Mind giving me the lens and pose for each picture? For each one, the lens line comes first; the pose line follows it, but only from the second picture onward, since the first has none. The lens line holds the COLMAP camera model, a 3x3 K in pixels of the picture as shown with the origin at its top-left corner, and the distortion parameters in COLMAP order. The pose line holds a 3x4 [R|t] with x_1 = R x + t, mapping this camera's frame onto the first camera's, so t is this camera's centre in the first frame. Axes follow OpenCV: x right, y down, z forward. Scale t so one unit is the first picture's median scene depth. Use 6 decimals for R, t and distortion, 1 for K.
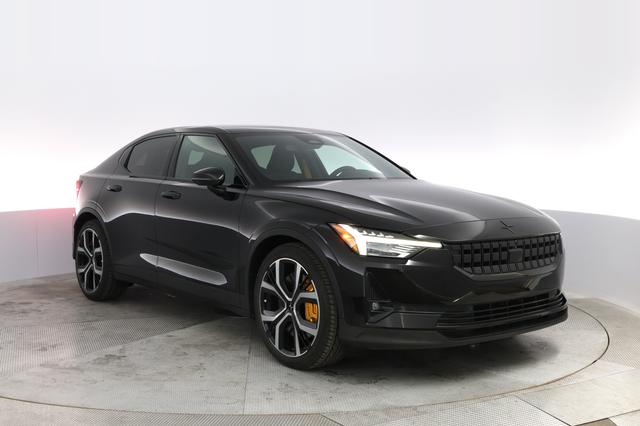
lens RADIAL K [[532.0, 0, 320.0], [0, 532.0, 213.0], [0, 0, 1]] dist [-0.013586, -0.000326]
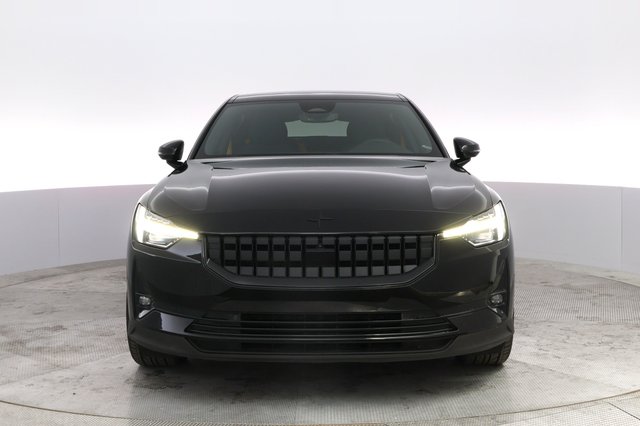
lens RADIAL K [[532.0, 0, 320.0], [0, 532.0, 213.0], [0, 0, 1]] dist [-0.013586, -0.000326]
pose [[0.930837, 0.047187, -0.362375, 0.653525], [-0.031511, 0.998299, 0.049052, -0.021415], [0.364074, -0.034241, 0.930740, 0.281378]]
